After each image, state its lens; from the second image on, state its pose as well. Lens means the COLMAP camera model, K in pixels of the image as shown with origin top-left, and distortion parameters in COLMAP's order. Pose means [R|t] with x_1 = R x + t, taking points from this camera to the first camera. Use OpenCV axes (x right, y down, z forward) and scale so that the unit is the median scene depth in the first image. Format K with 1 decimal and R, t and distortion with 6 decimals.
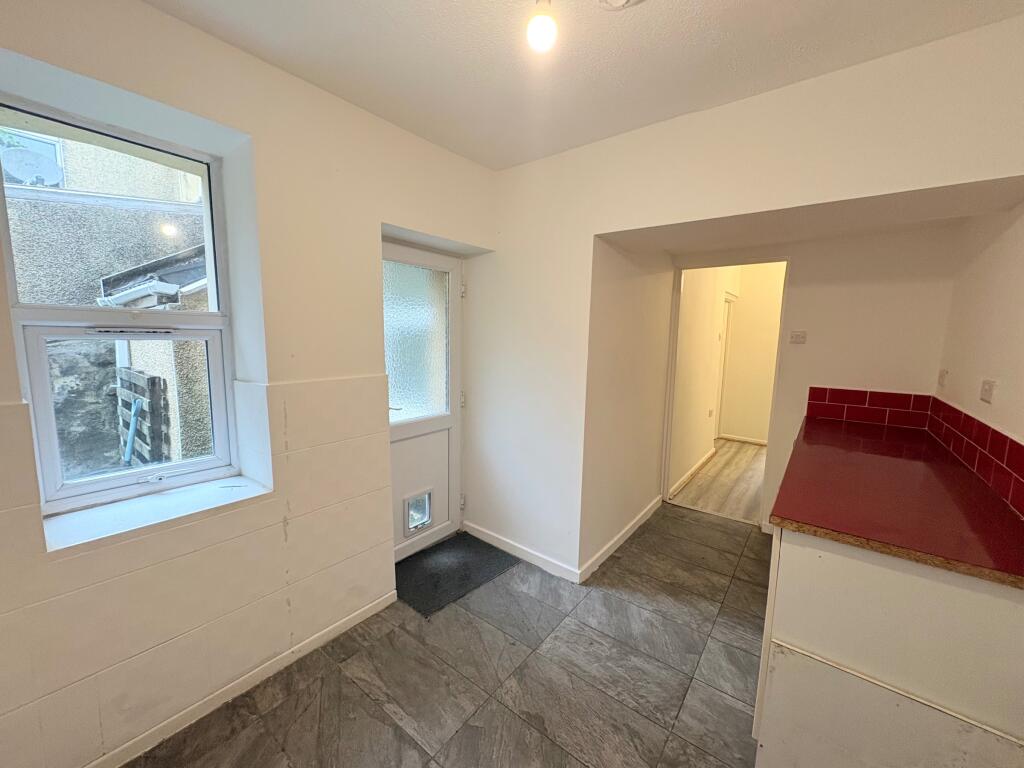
lens RADIAL K [[405.9, 0, 512.6], [0, 405.9, 384.2], [0, 0, 1]] dist [-0.003212, -0.000376]
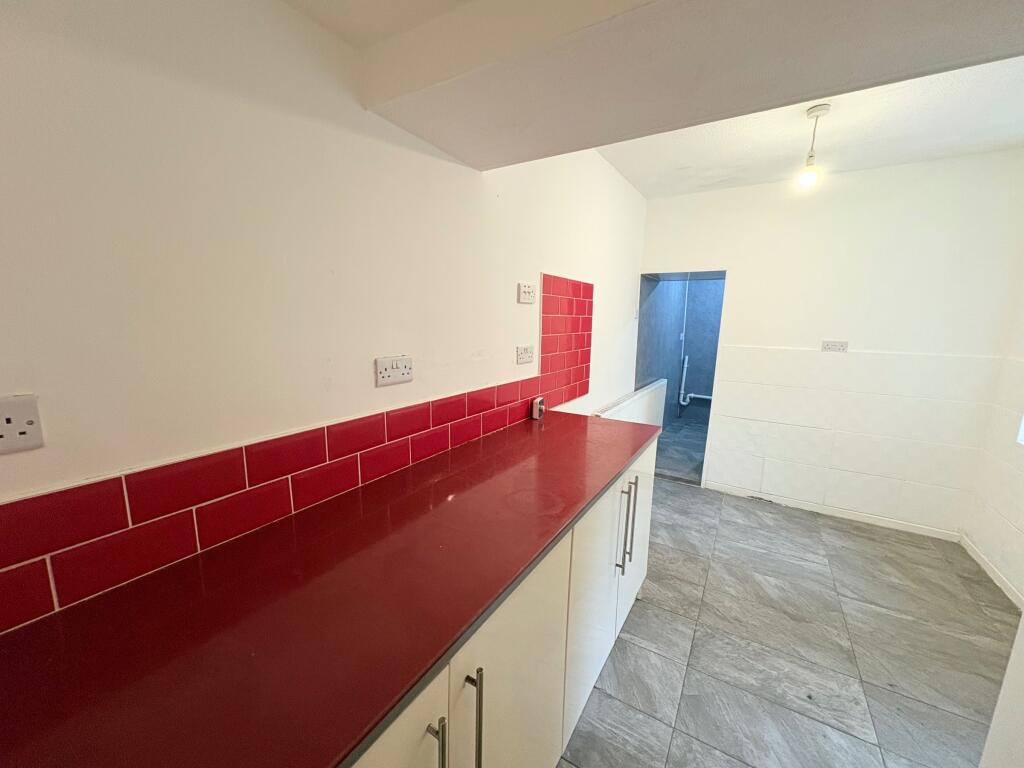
lens RADIAL K [[405.9, 0, 511.2], [0, 405.9, 385.9], [0, 0, 1]] dist [-0.003212, -0.000376]
pose [[-0.993213, -0.015318, -0.115300, 1.007374], [-0.048190, 0.956400, 0.288058, -0.187396], [0.105861, 0.291659, -0.950646, 1.716173]]
